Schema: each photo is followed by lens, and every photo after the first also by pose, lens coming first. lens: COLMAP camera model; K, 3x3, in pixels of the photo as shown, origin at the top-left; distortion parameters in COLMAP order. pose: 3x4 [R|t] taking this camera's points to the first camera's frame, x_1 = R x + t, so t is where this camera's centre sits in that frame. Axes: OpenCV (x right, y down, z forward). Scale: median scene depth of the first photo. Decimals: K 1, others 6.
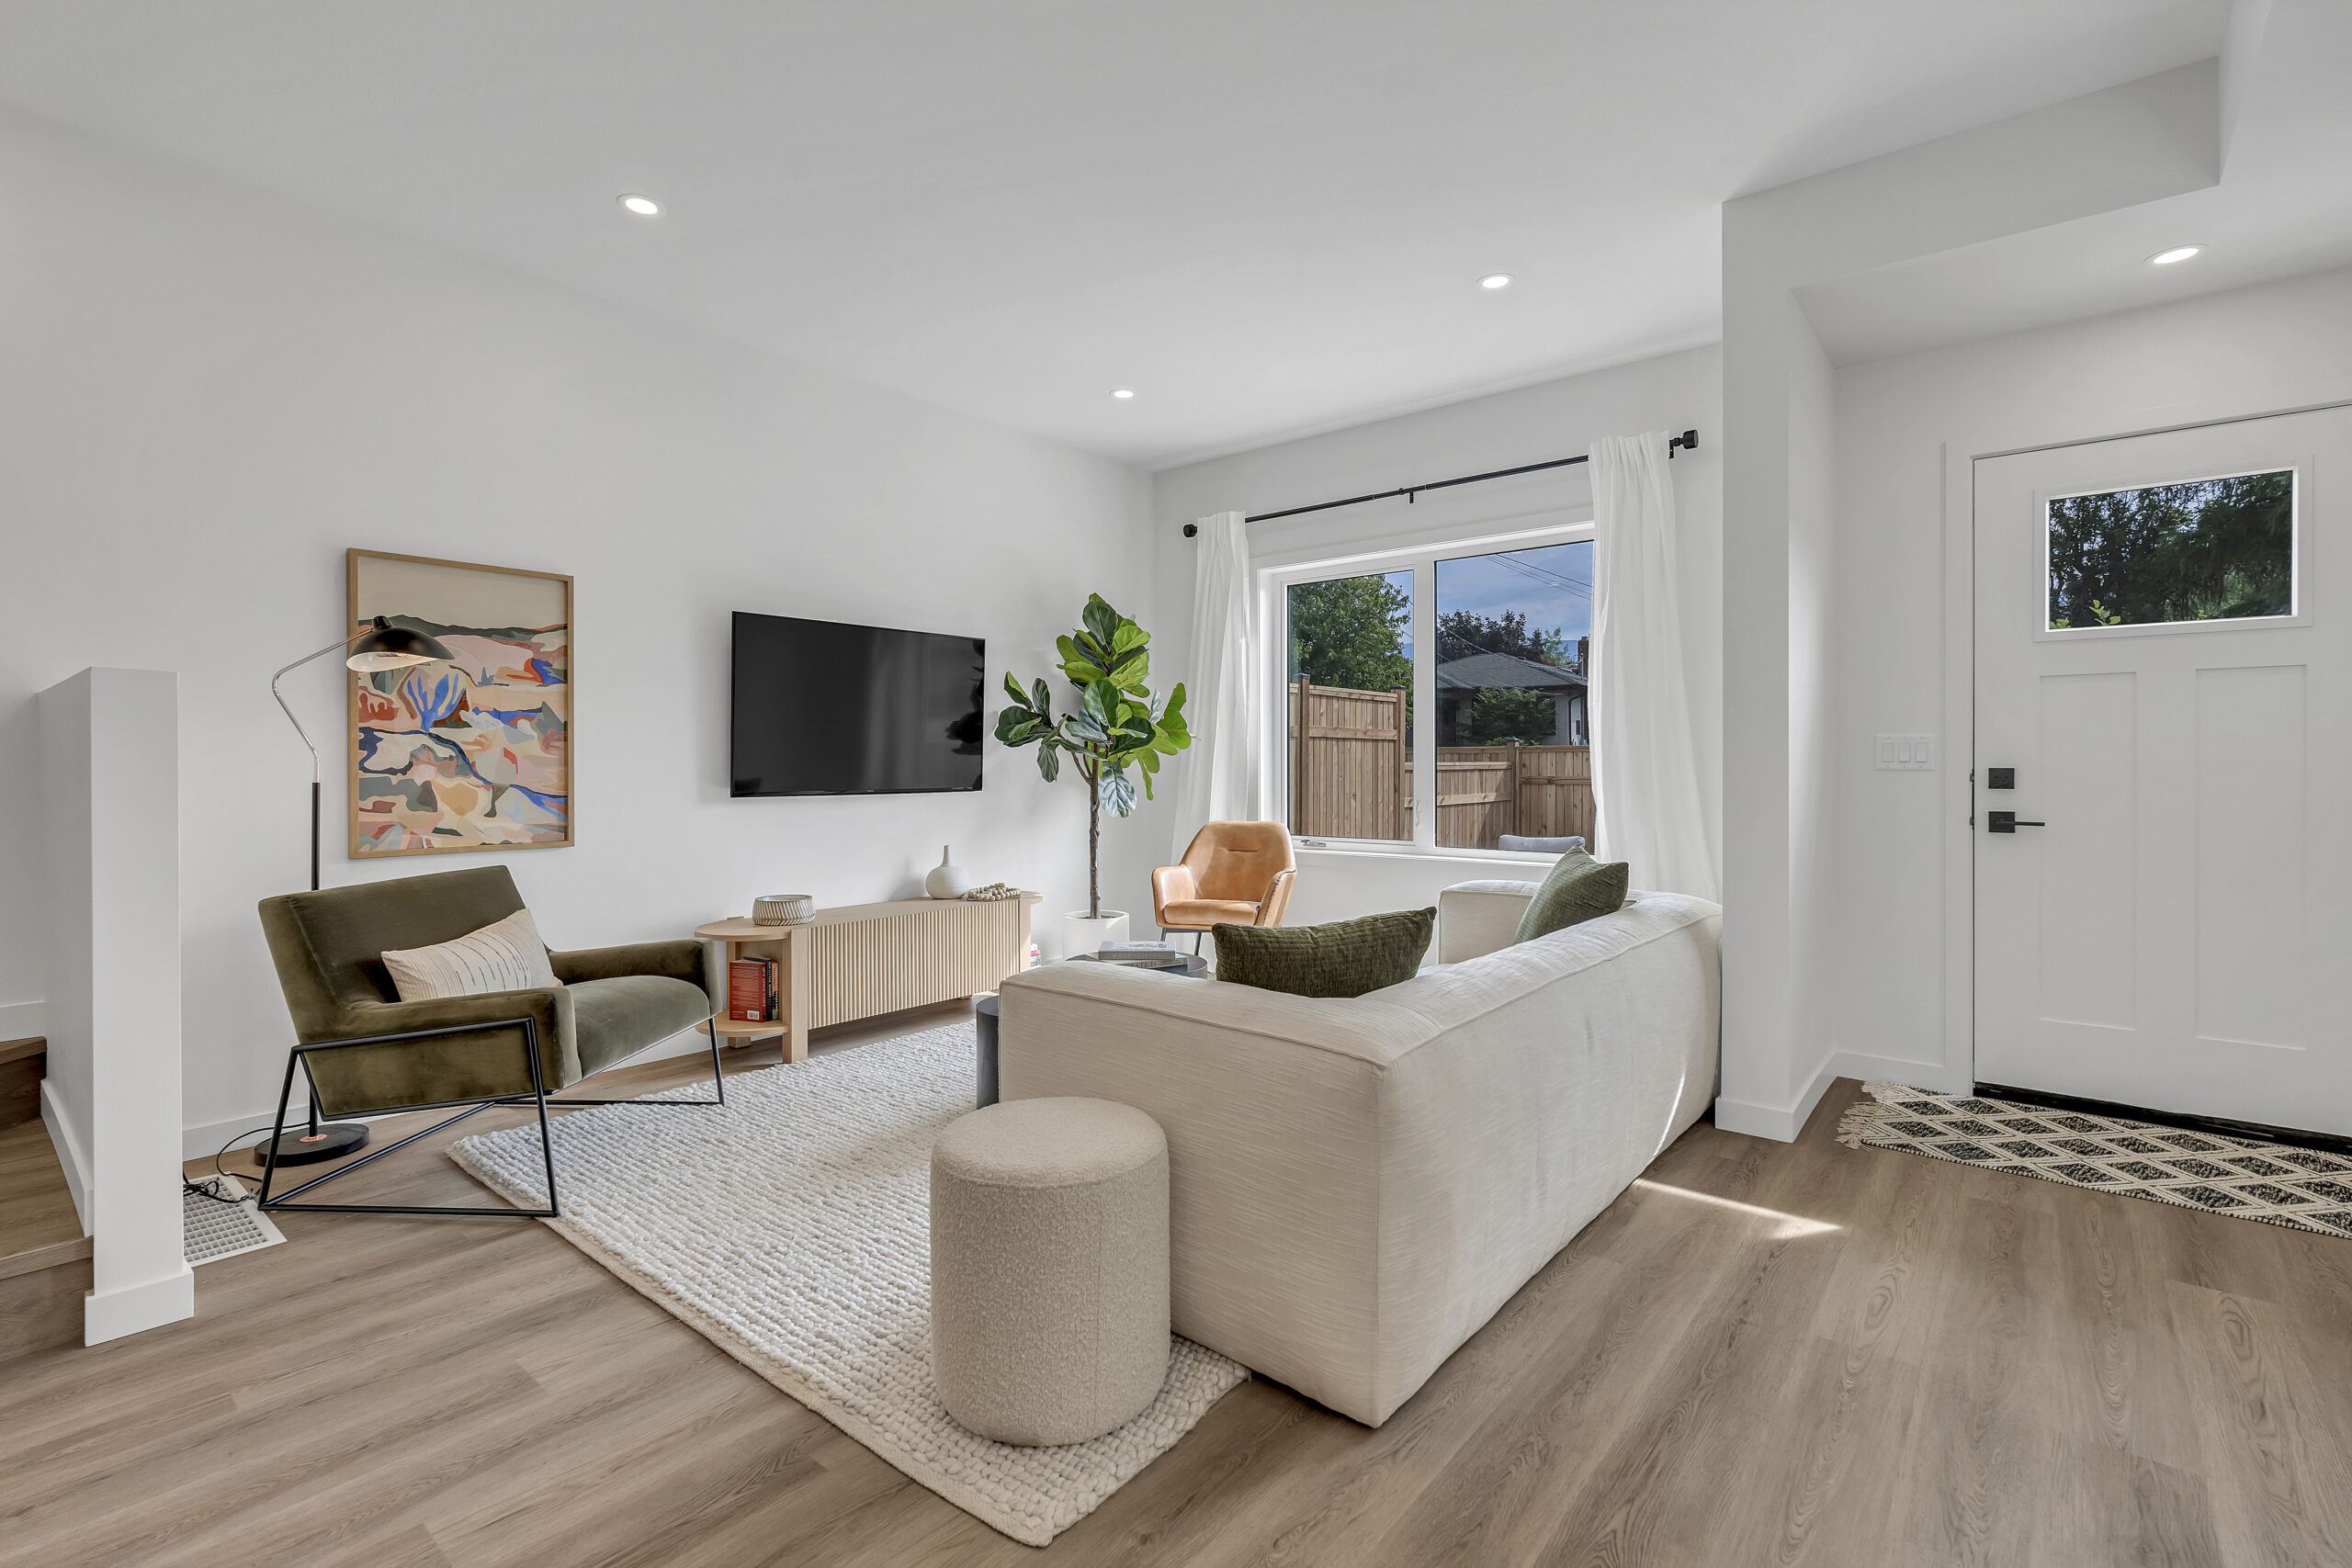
lens RADIAL K [[1066.2, 0, 1186.7], [0, 1066.2, 768.2], [0, 0, 1]] dist [-0.004621, 0.002340]
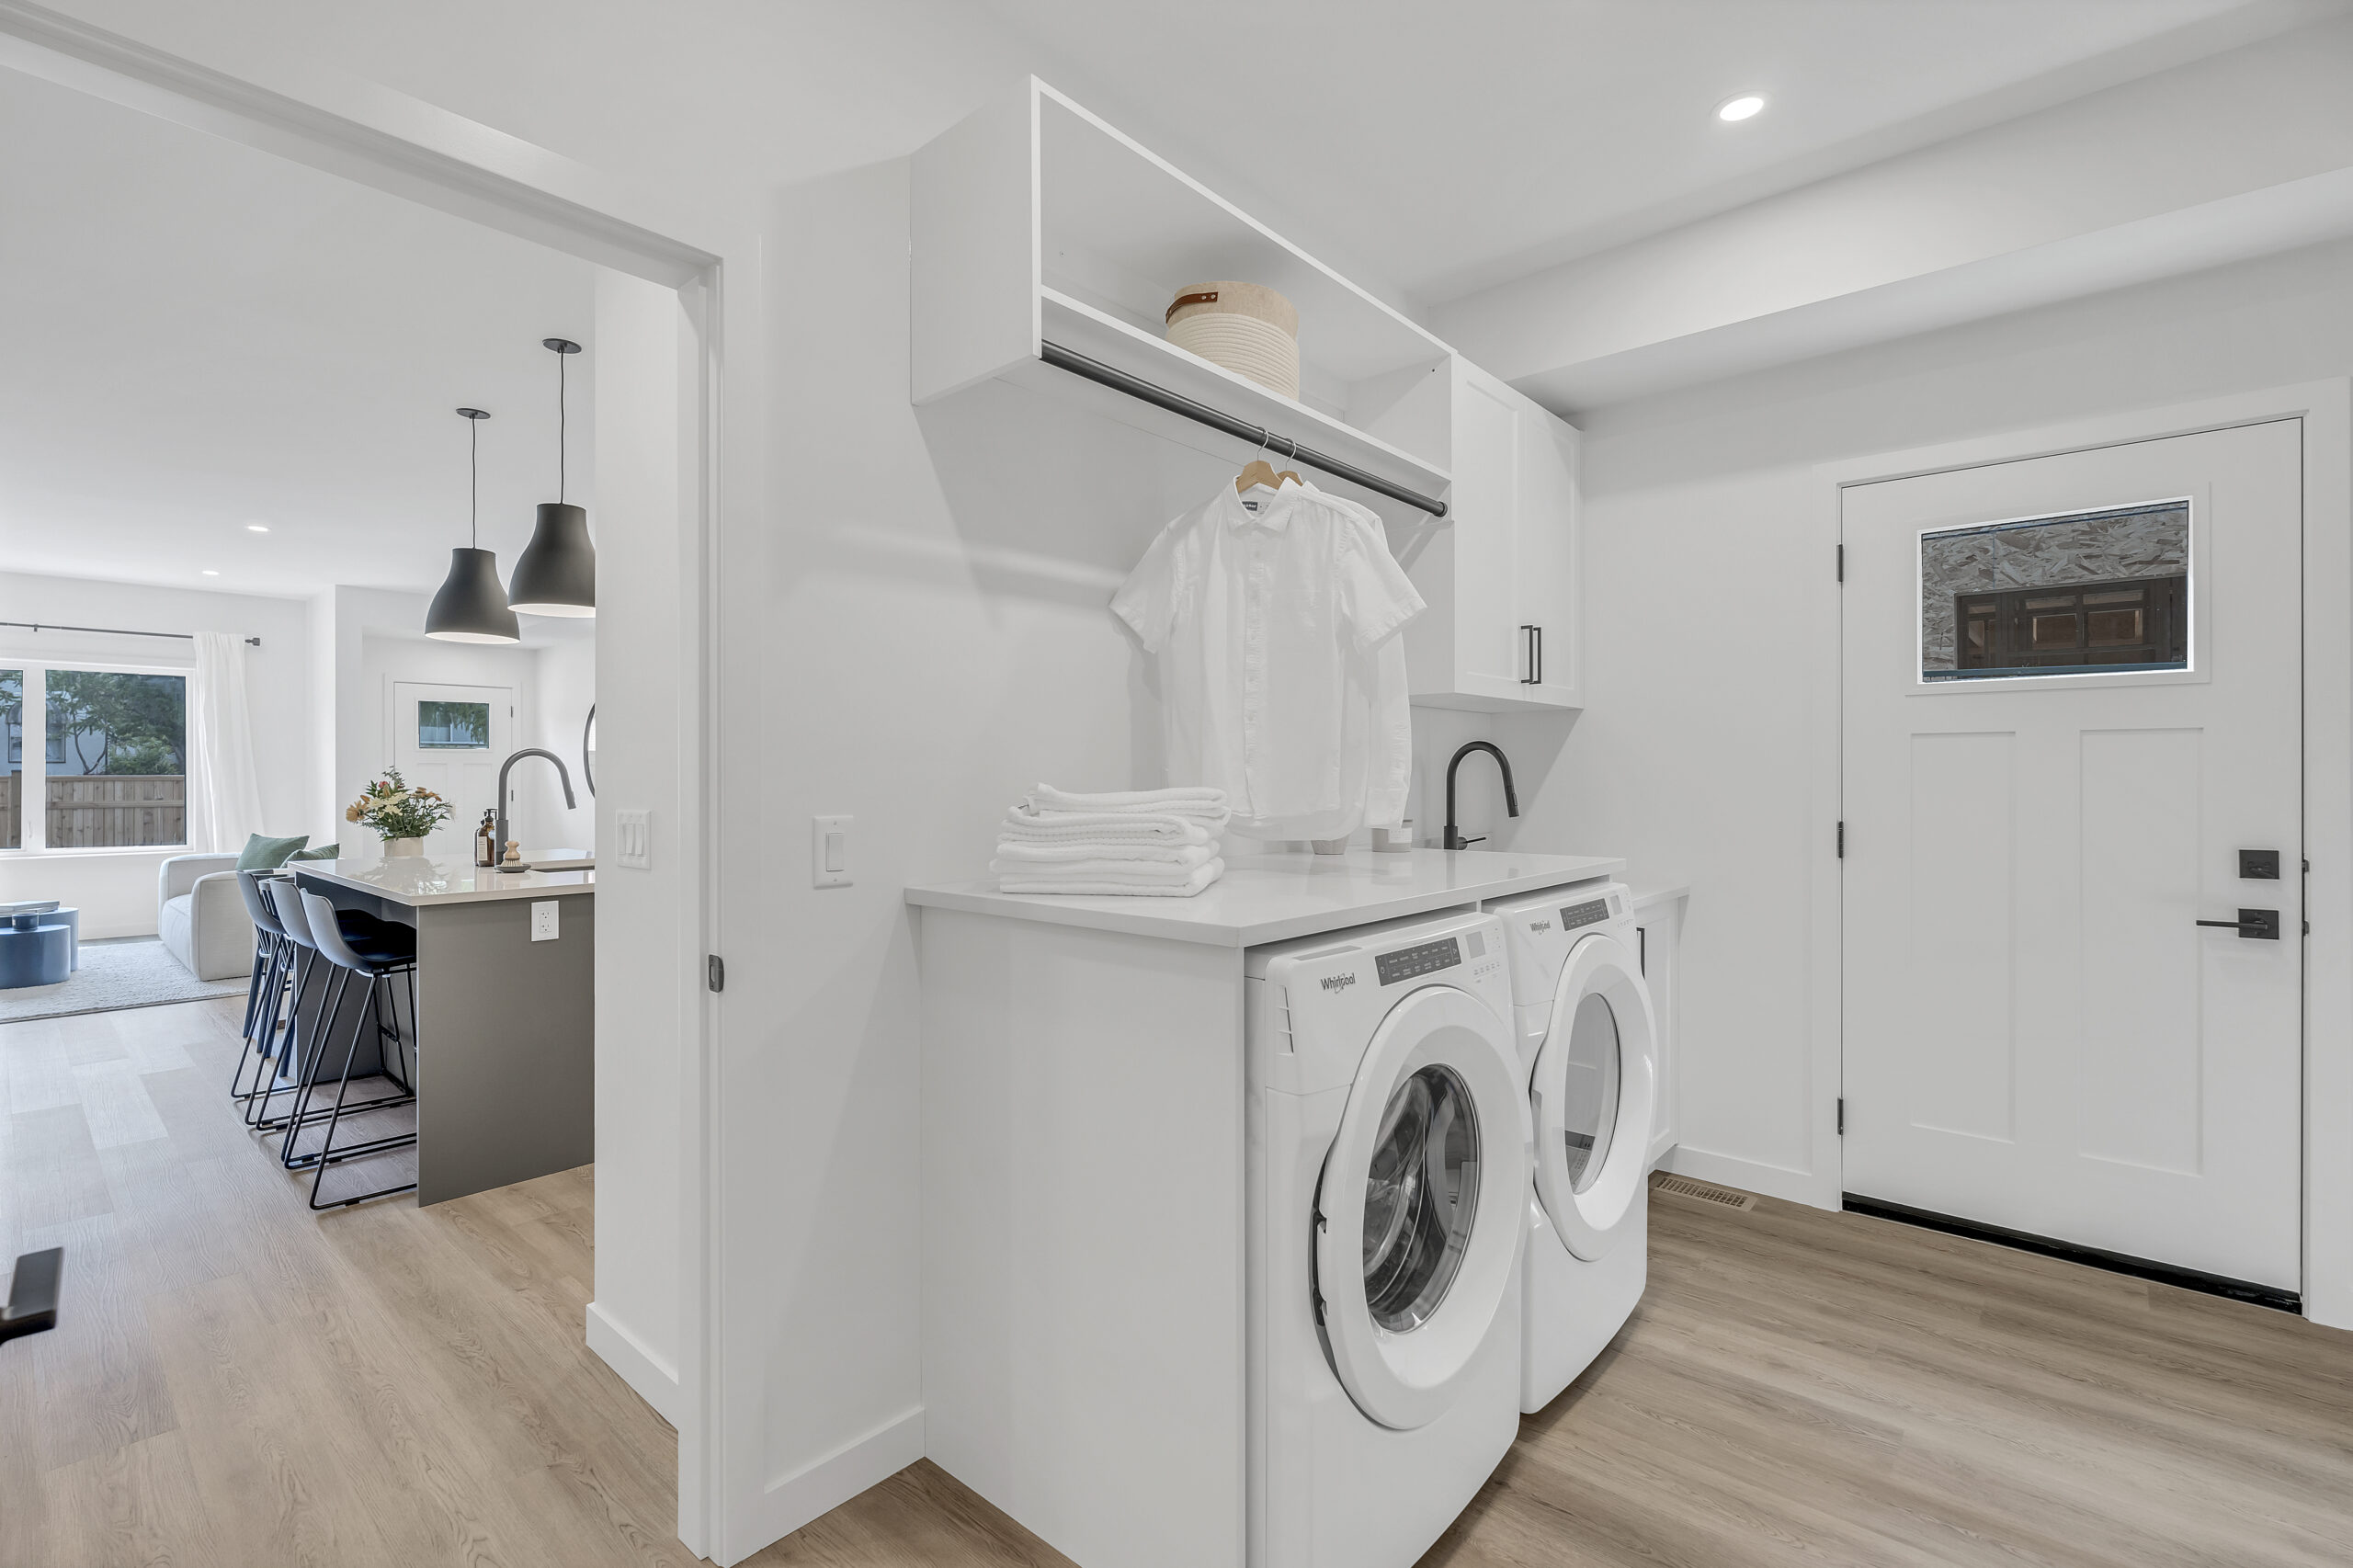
lens RADIAL K [[1066.7, 0, 1160.6], [0, 1066.7, 770.5], [0, 0, 1]] dist [-0.004621, 0.002340]
pose [[0.047050, 0.004910, 0.998880, -1.570701], [0.007083, 0.999961, -0.005249, -0.029940], [-0.998867, 0.007322, 0.047014, -0.901697]]
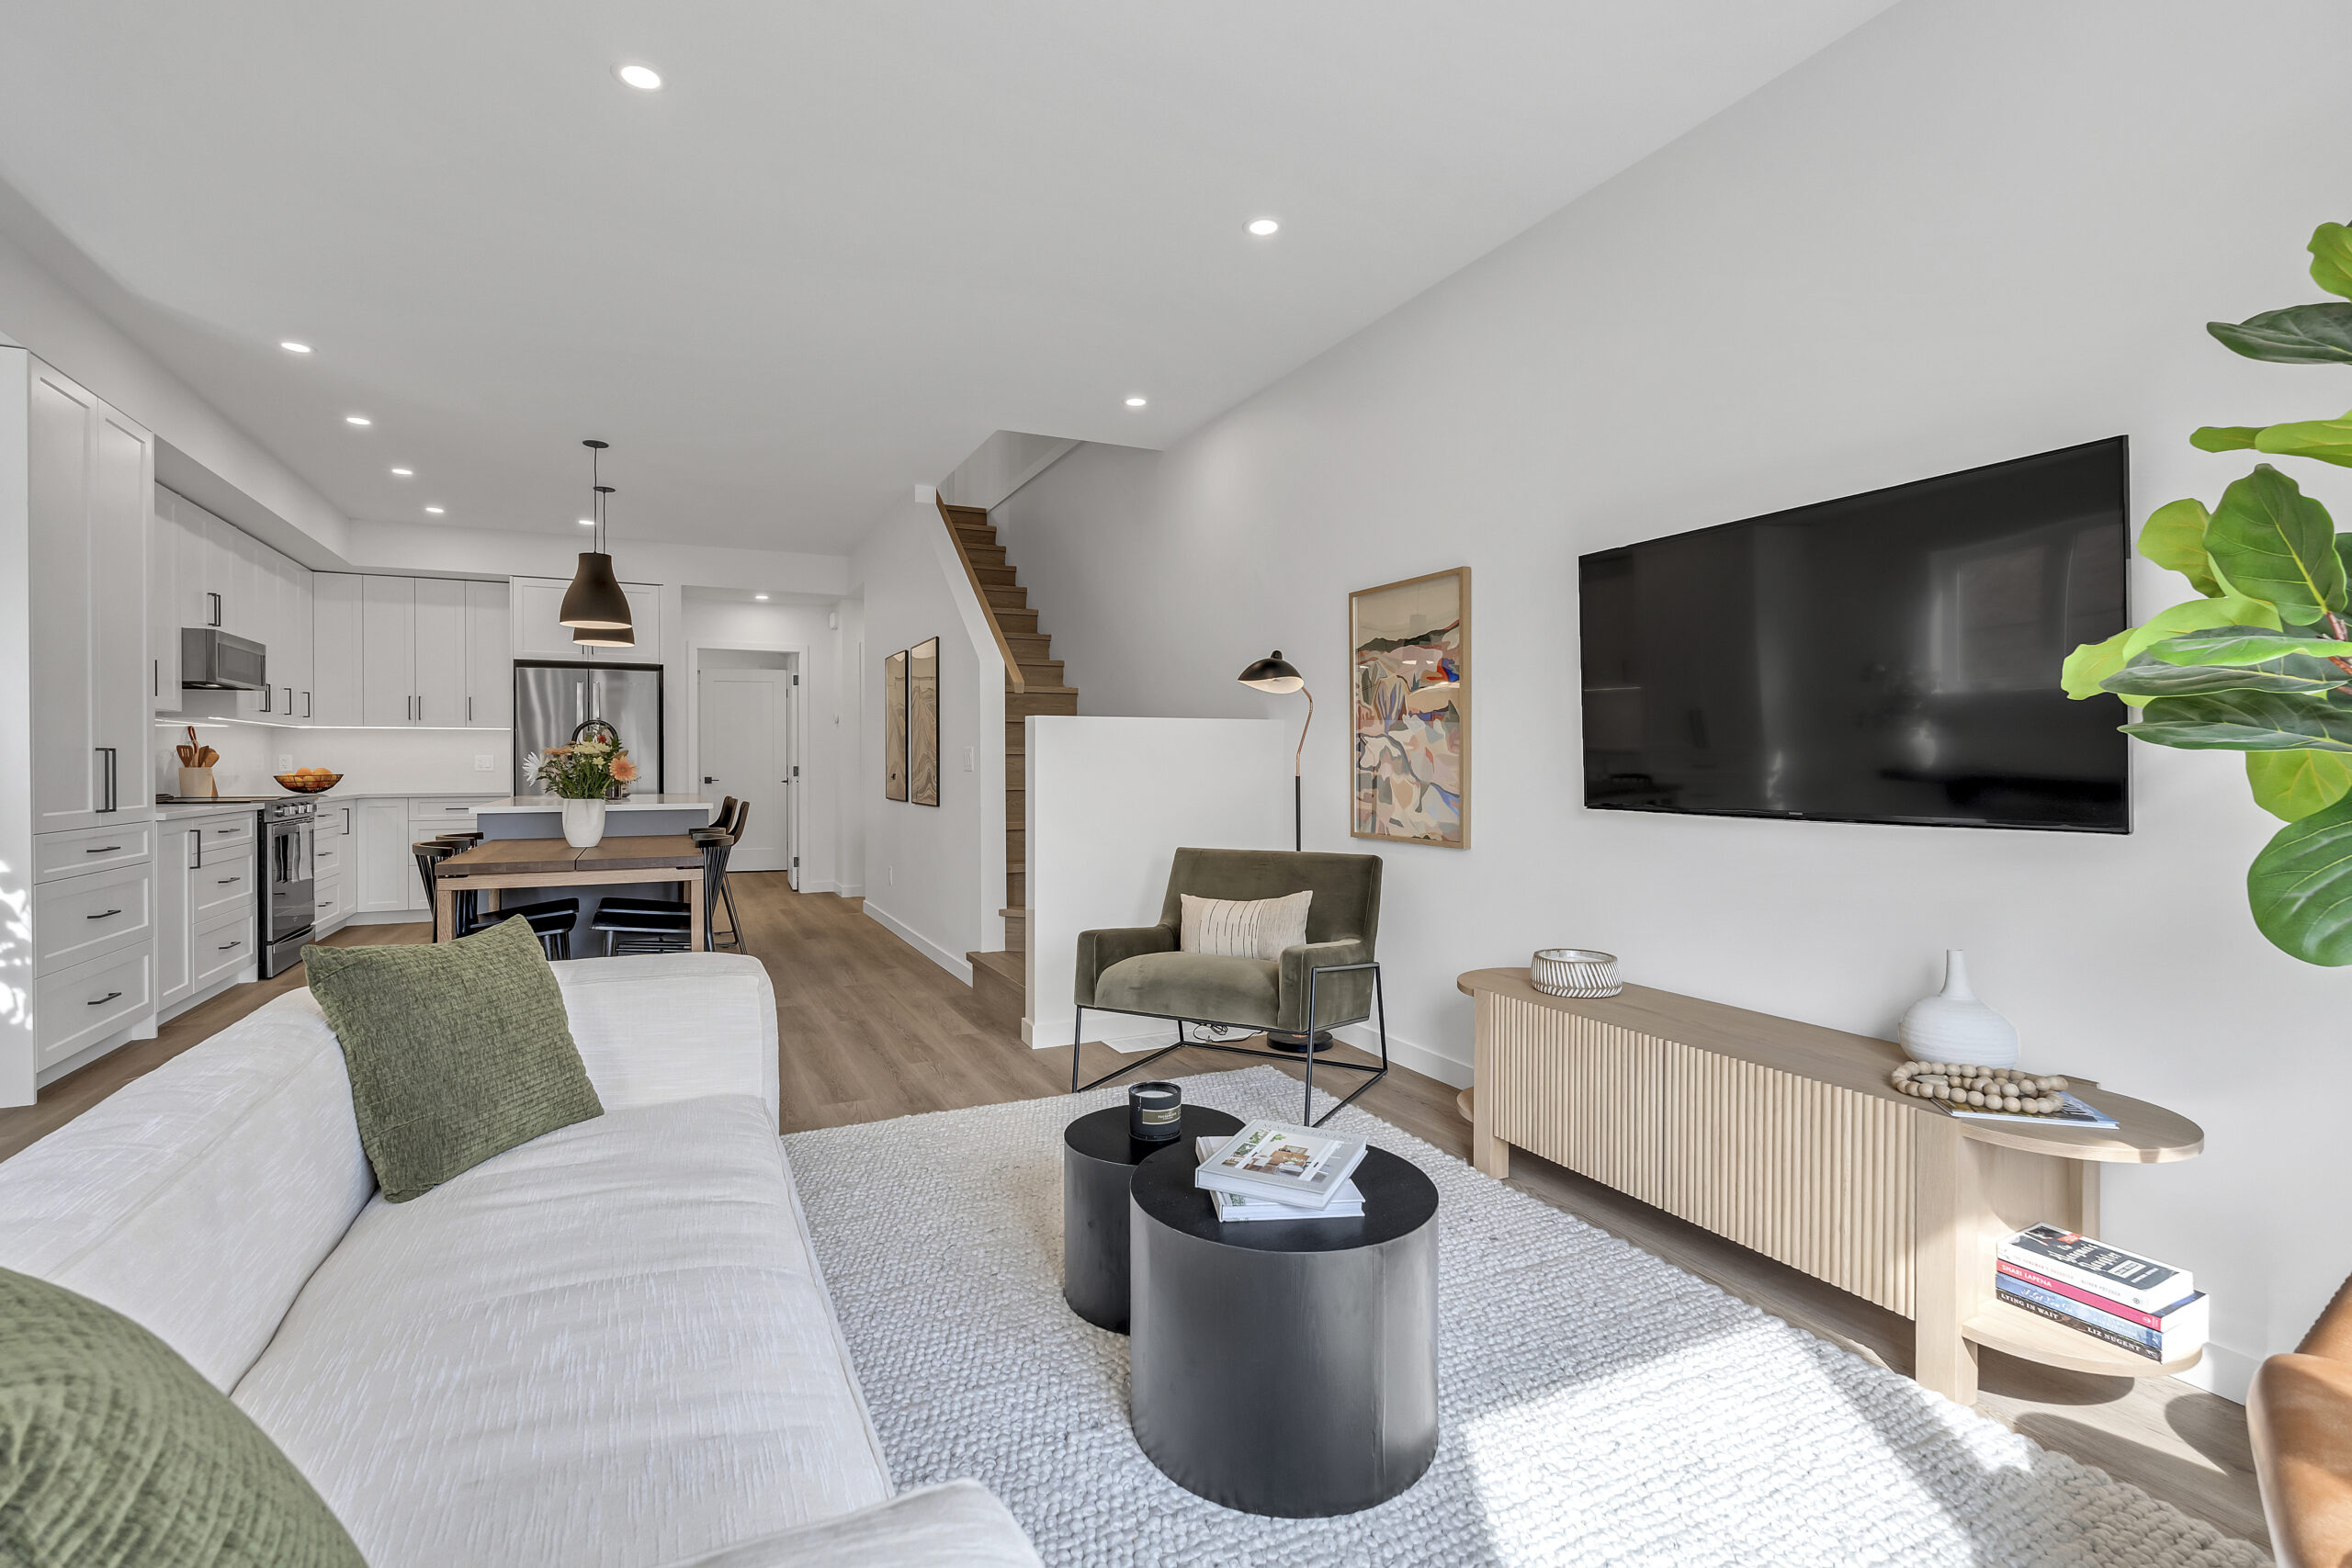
lens RADIAL K [[1066.2, 0, 1163.7], [0, 1066.2, 765.6], [0, 0, 1]] dist [-0.004621, 0.002340]
pose [[-0.424116, 0.003655, -0.905600, 0.459922], [-0.006599, 0.999953, 0.007126, -0.007464], [0.905584, 0.008999, -0.424072, 1.319212]]
